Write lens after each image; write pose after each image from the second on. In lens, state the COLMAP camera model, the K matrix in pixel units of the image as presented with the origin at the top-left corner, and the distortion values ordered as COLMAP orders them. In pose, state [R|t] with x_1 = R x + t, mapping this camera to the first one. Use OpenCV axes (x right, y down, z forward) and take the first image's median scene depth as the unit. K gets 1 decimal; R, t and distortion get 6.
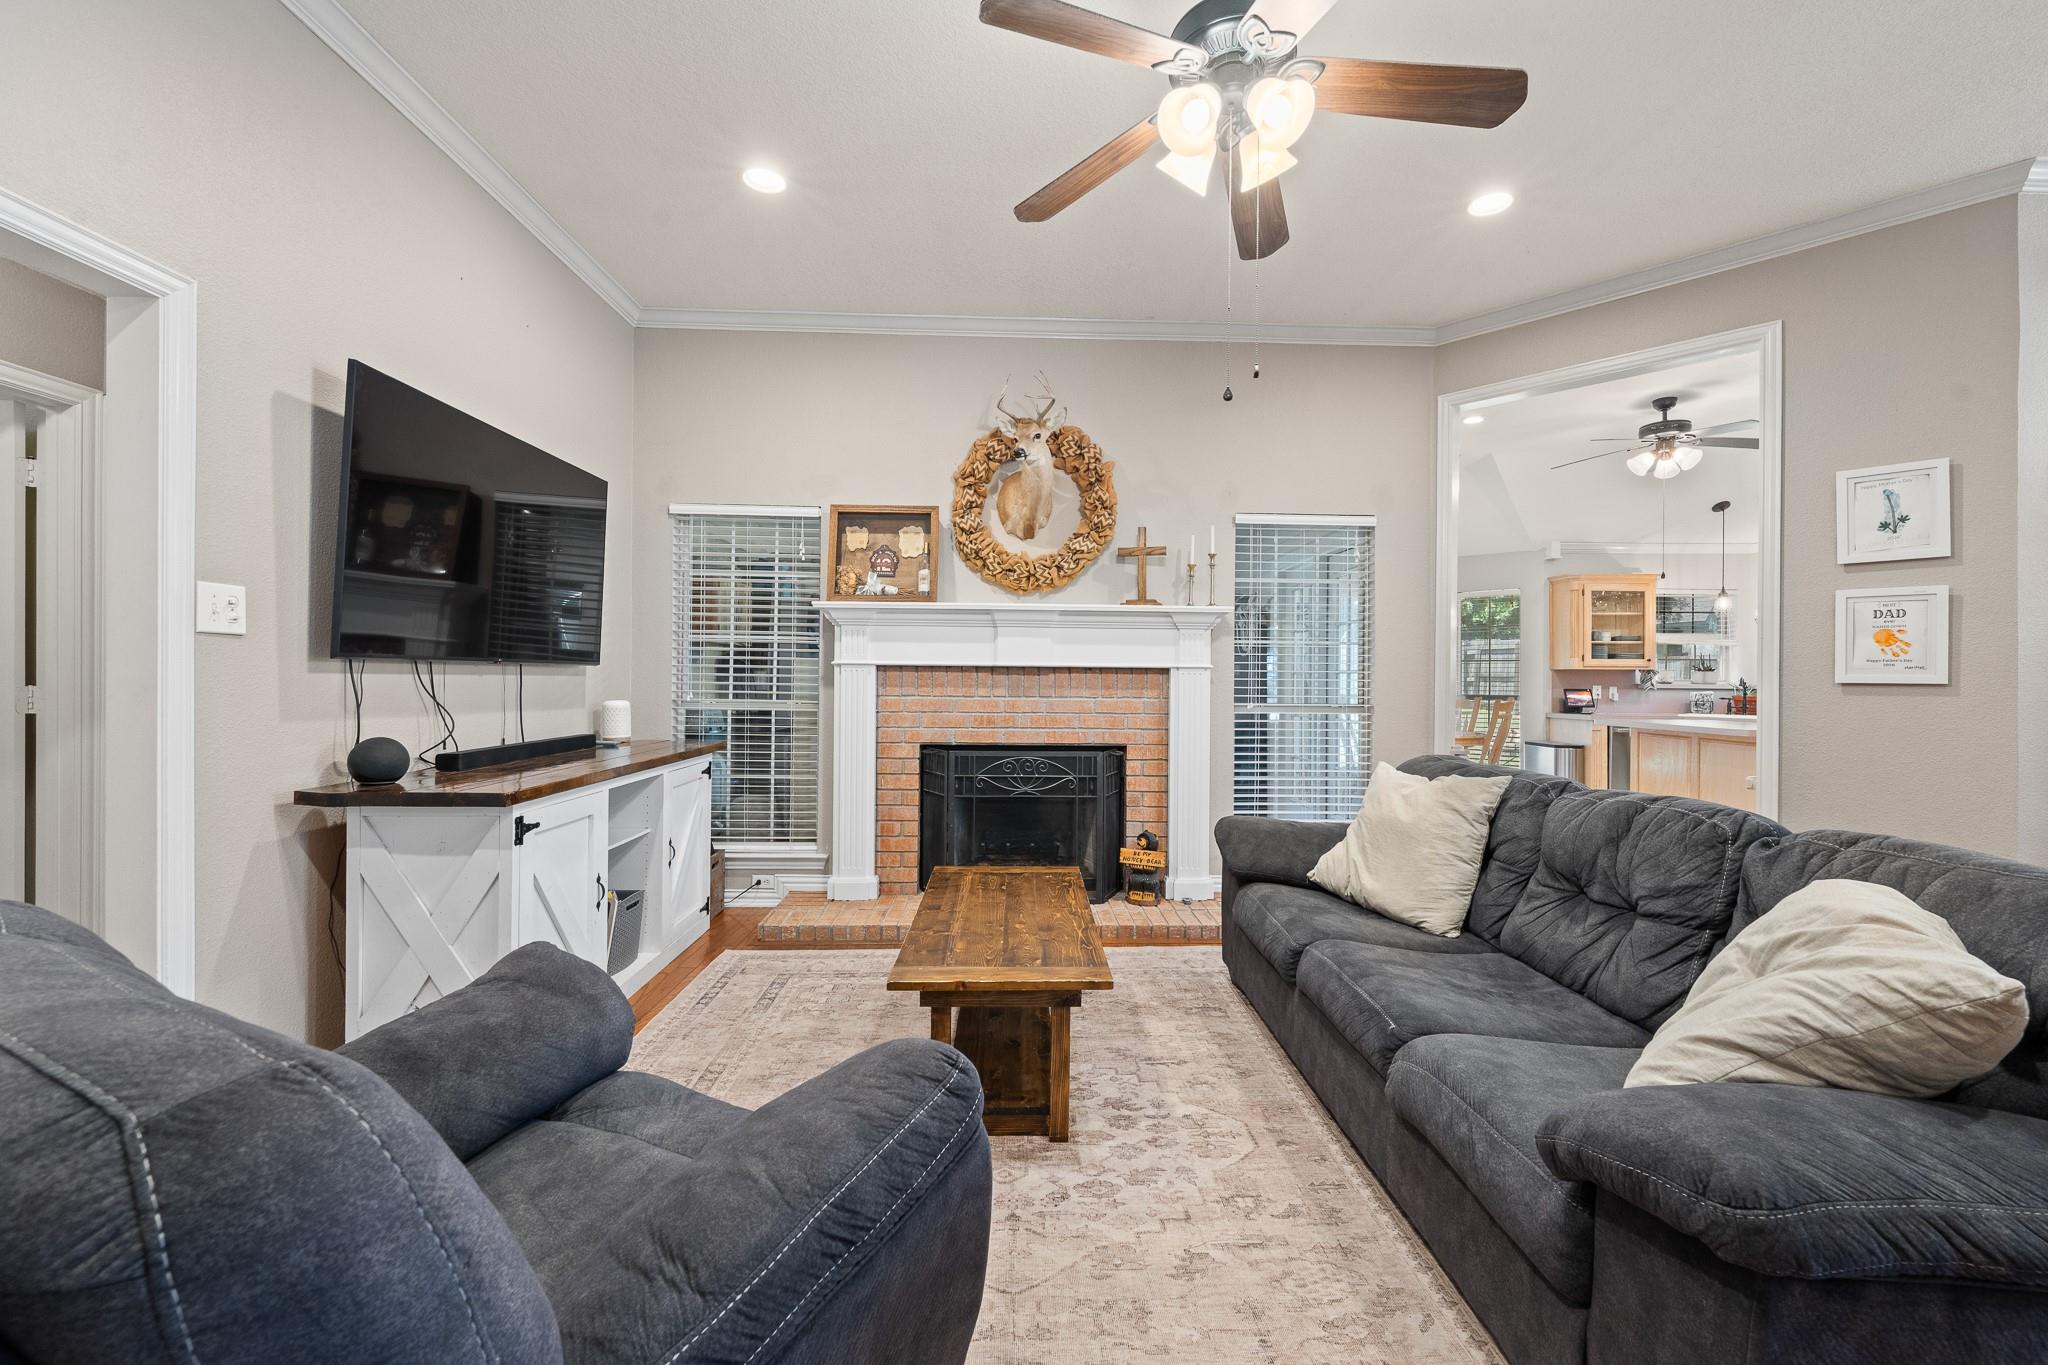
lens RADIAL K [[841.0, 0, 1029.3], [0, 841.0, 668.8], [0, 0, 1]] dist [-0.001014, -0.000119]
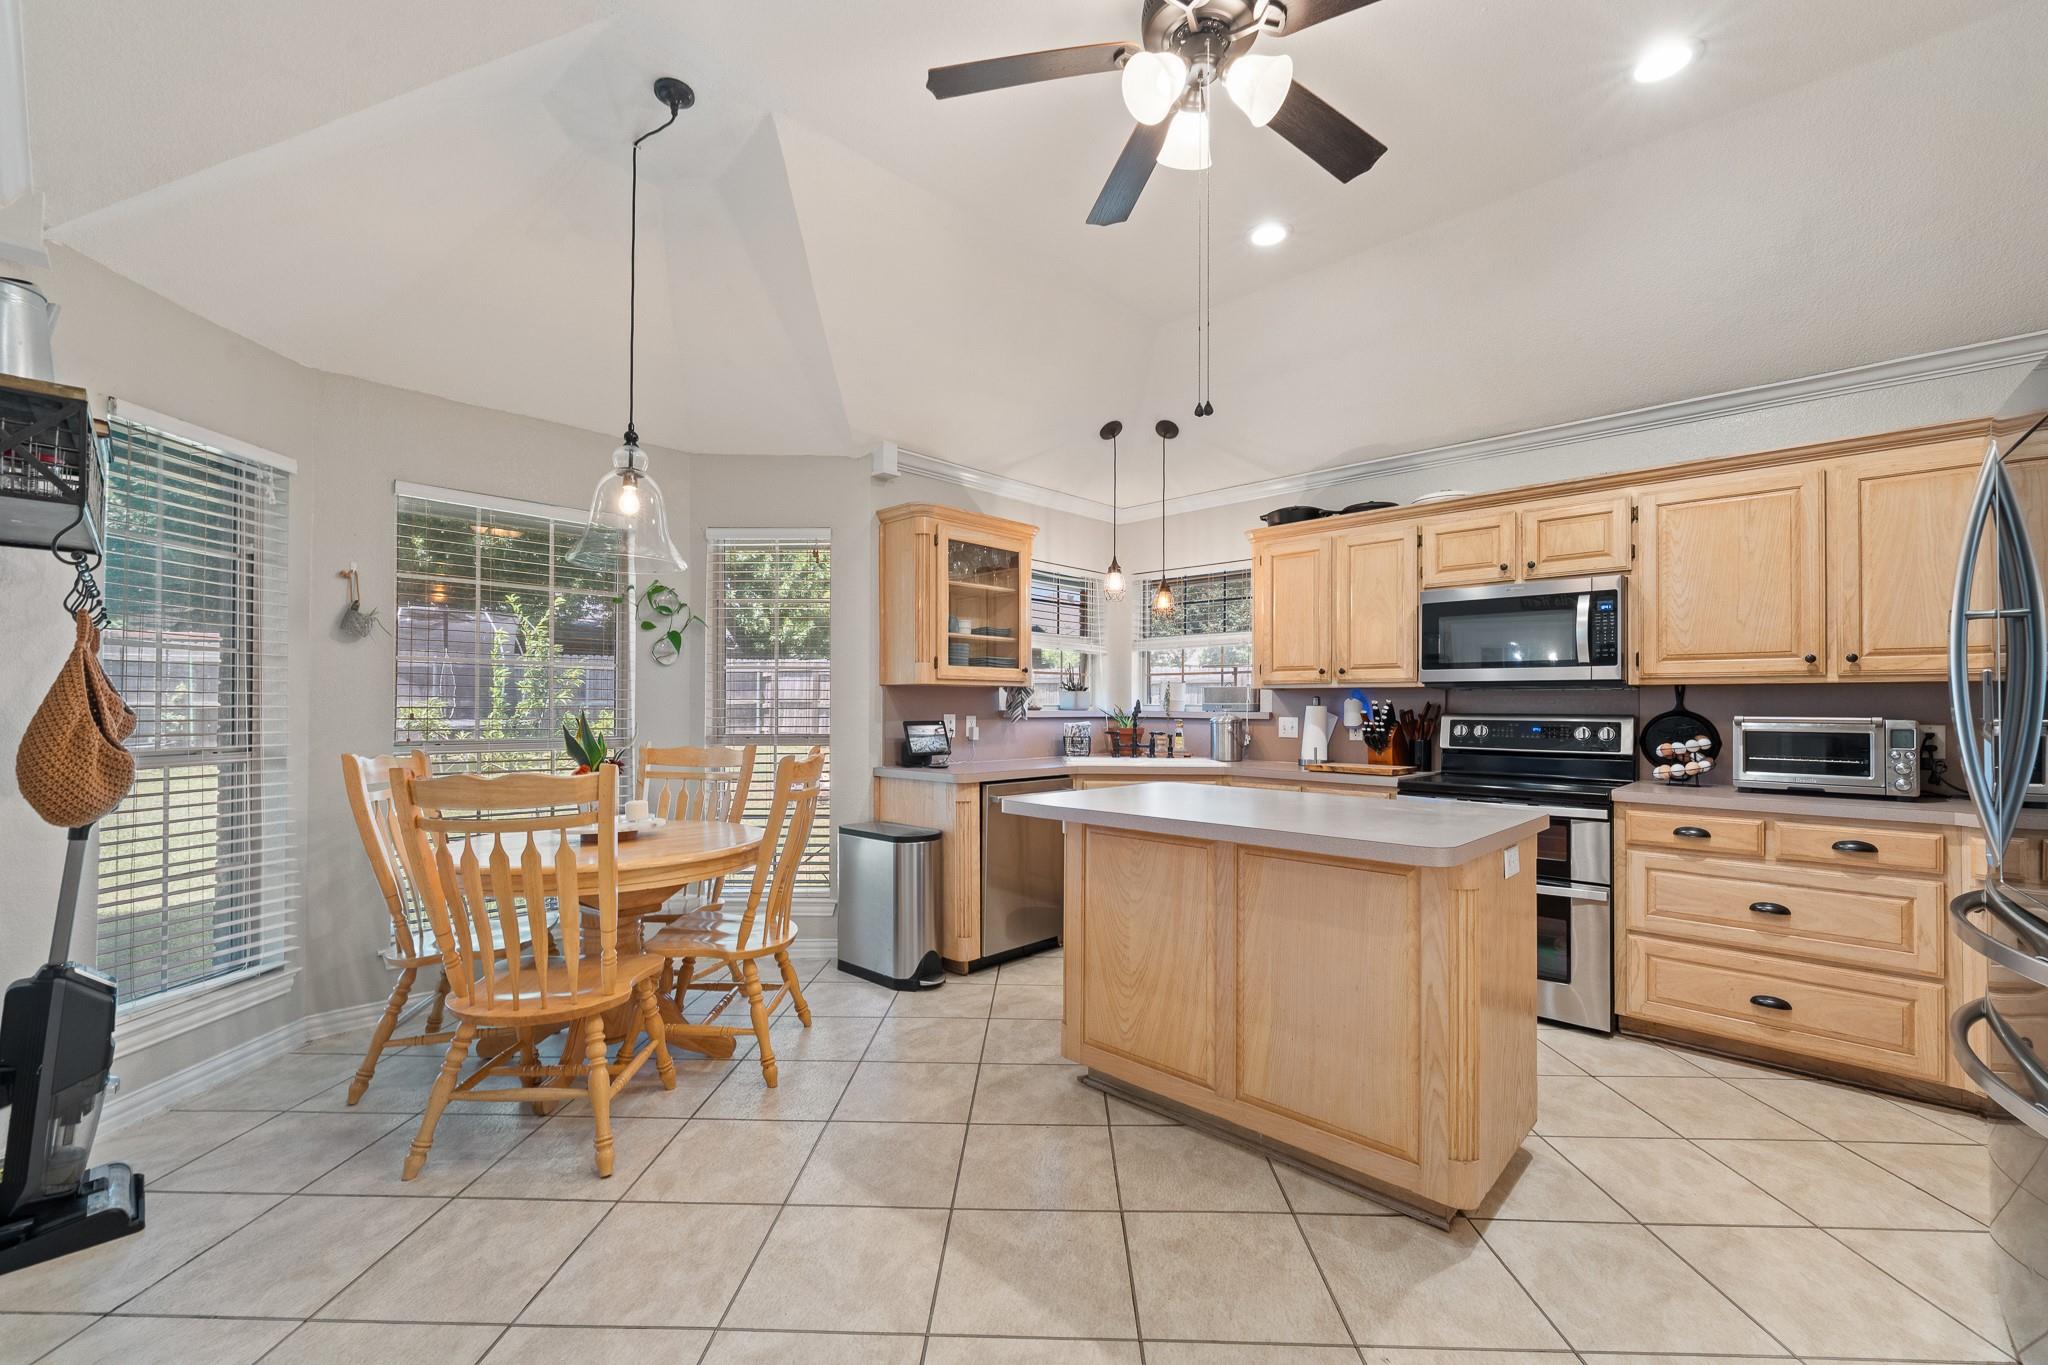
lens RADIAL K [[834.6, 0, 1026.3], [0, 834.6, 707.4], [0, 0, 1]] dist [-0.002586, -0.000290]
pose [[0.713733, -0.006907, 0.700384, 0.322302], [-0.002772, 0.999916, 0.012686, 0.008200], [-0.700413, -0.010996, 0.713653, 0.570186]]
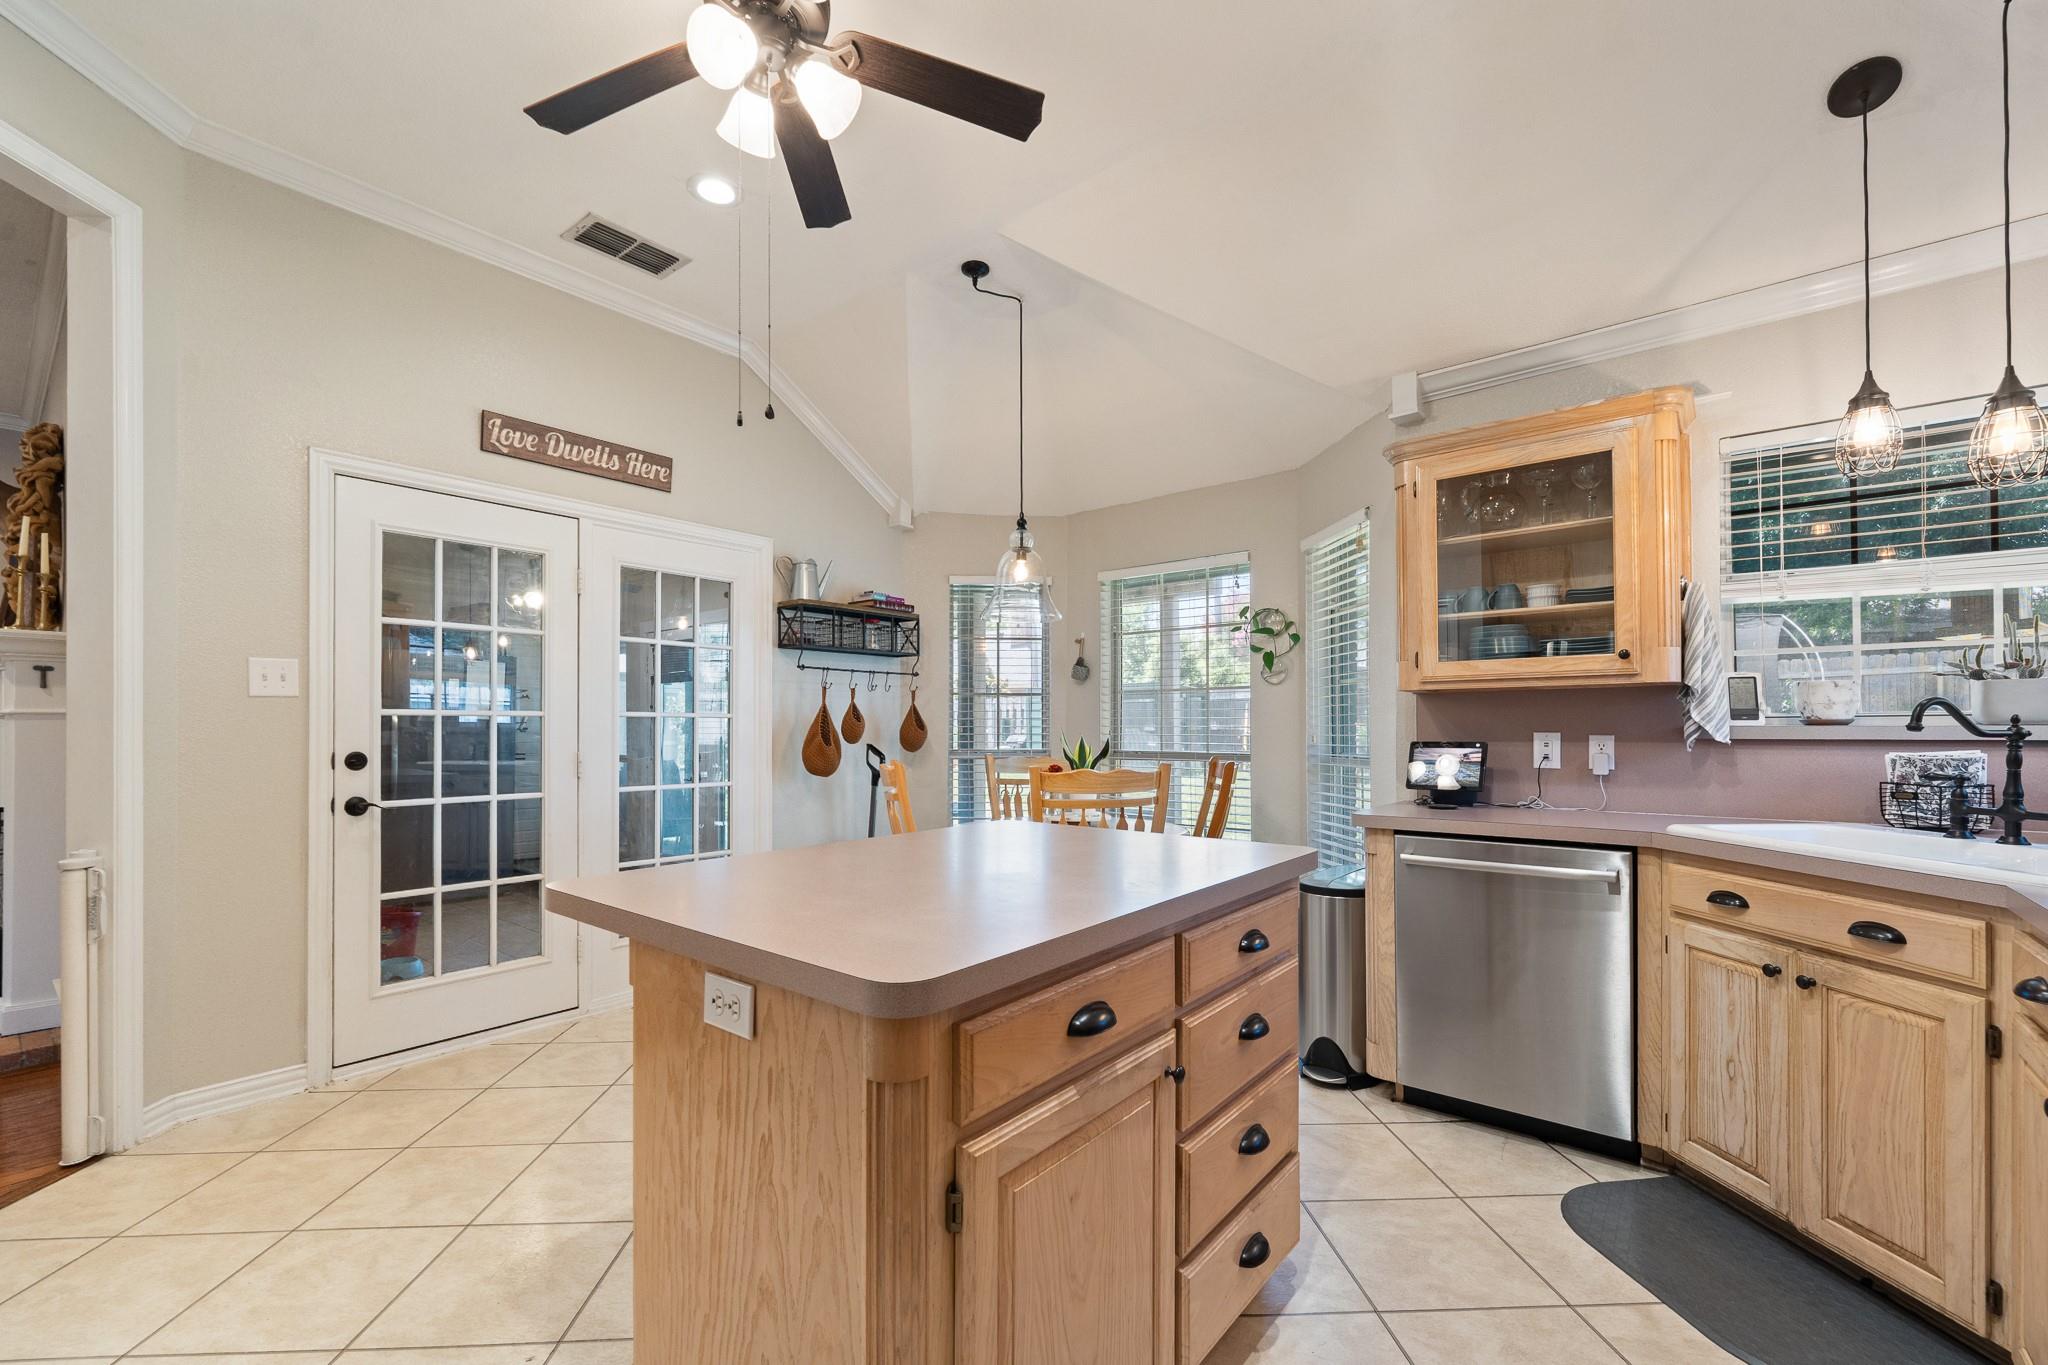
lens RADIAL K [[845.4, 0, 1027.2], [0, 845.4, 724.1], [0, 0, 1]] dist [-0.000013, -0.000020]
pose [[0.757156, -0.015833, -0.653042, 0.756526], [0.019355, 0.999811, -0.001799, 0.012792], [0.652947, -0.011278, 0.757320, 0.581338]]
